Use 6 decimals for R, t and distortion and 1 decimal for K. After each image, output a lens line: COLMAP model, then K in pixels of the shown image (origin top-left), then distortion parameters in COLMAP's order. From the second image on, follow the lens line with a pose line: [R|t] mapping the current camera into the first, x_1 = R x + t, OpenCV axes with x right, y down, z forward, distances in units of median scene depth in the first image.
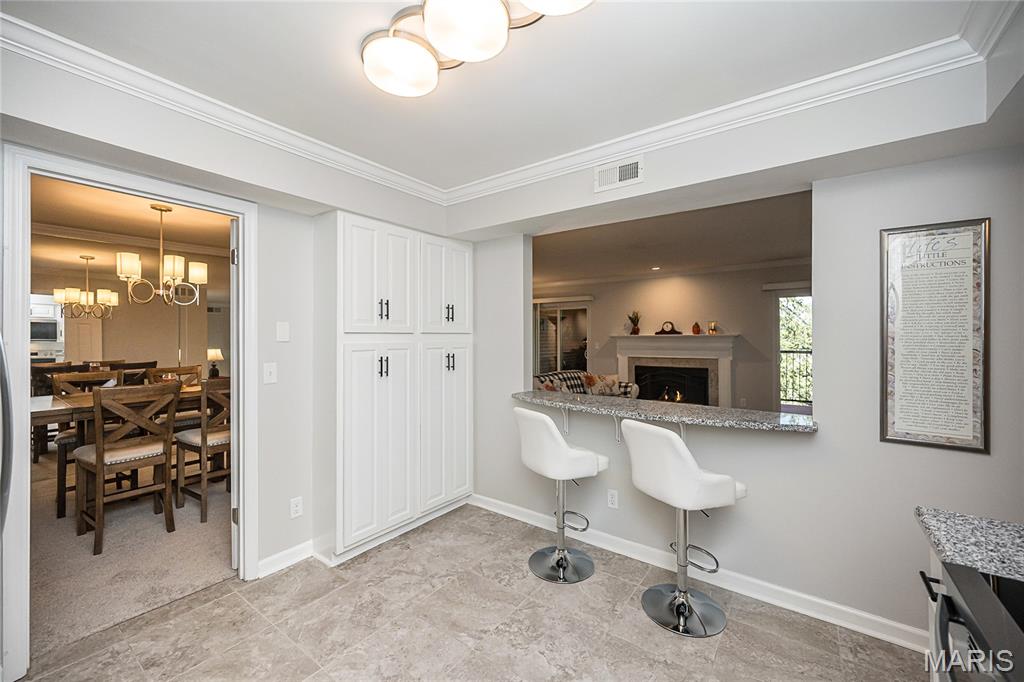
lens RADIAL K [[408.0, 0, 513.1], [0, 408.0, 335.2], [0, 0, 1]] dist [-0.001814, -0.000248]
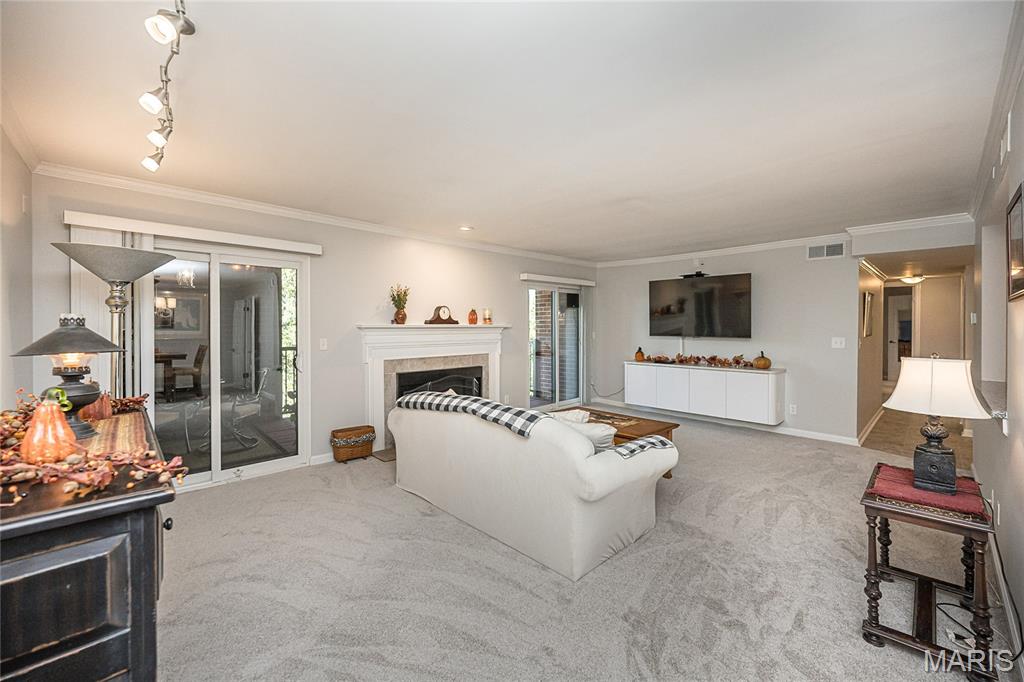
lens RADIAL K [[408.0, 0, 517.3], [0, 408.0, 334.9], [0, 0, 1]] dist [-0.001814, -0.000248]
pose [[0.162014, -0.012426, 0.986710, -0.343417], [-0.002797, 0.999911, 0.013052, 0.008120], [-0.986784, -0.004874, 0.161965, 0.845830]]
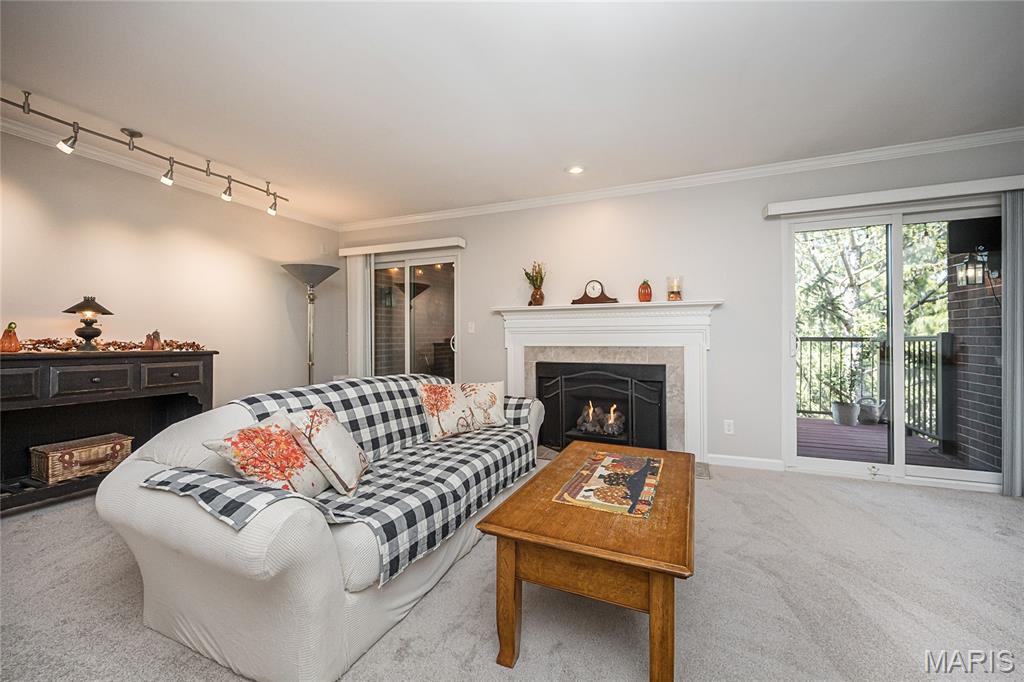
lens RADIAL K [[408.0, 0, 516.6], [0, 408.0, 330.2], [0, 0, 1]] dist [-0.001814, -0.000248]
pose [[0.970396, 0.002586, 0.241505, 0.163805], [-0.001505, 0.999988, -0.004661, 0.040573], [-0.241514, 0.004160, 0.970388, 0.552437]]
